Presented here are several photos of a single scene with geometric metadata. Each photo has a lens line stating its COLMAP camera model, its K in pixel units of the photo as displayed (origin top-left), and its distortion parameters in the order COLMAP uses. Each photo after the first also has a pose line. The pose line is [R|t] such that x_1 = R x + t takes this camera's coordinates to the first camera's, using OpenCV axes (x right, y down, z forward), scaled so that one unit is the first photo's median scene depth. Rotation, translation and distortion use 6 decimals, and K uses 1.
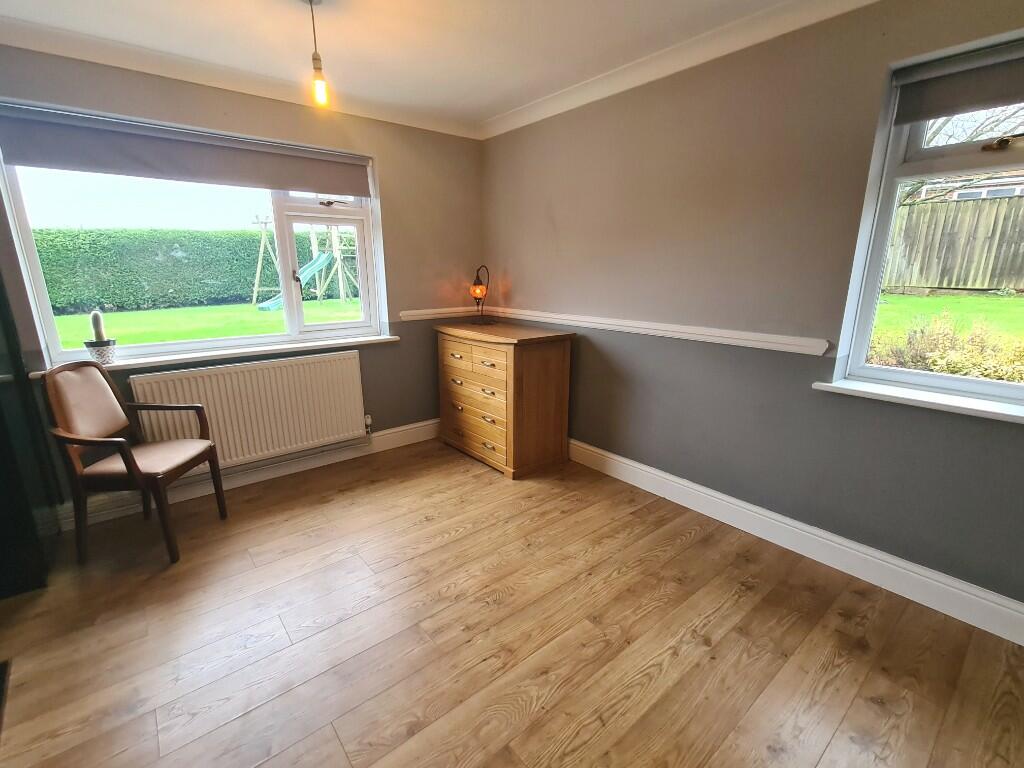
lens RADIAL K [[464.7, 0, 513.4], [0, 464.7, 389.3], [0, 0, 1]] dist [0.000477, 0.000882]
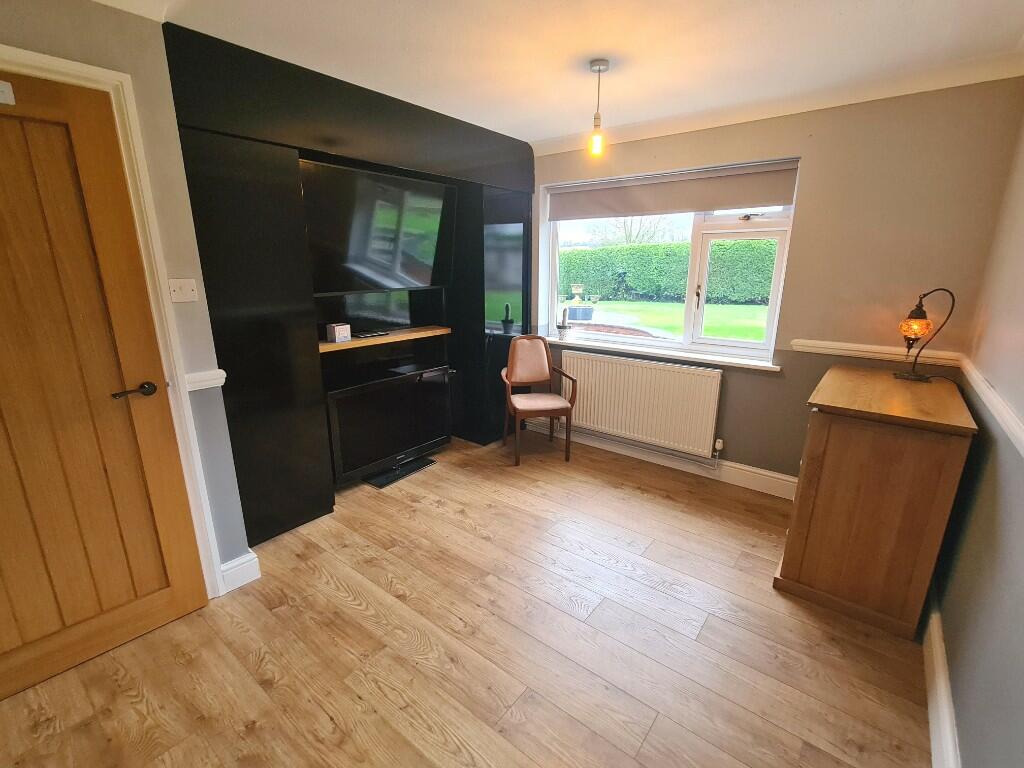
lens RADIAL K [[464.7, 0, 513.9], [0, 464.7, 384.7], [0, 0, 1]] dist [0.000477, 0.000882]
pose [[0.216974, 0.247060, -0.944396, 0.605471], [-0.248294, 0.949592, 0.191375, -0.166622], [0.944072, 0.192965, 0.267381, 0.432993]]
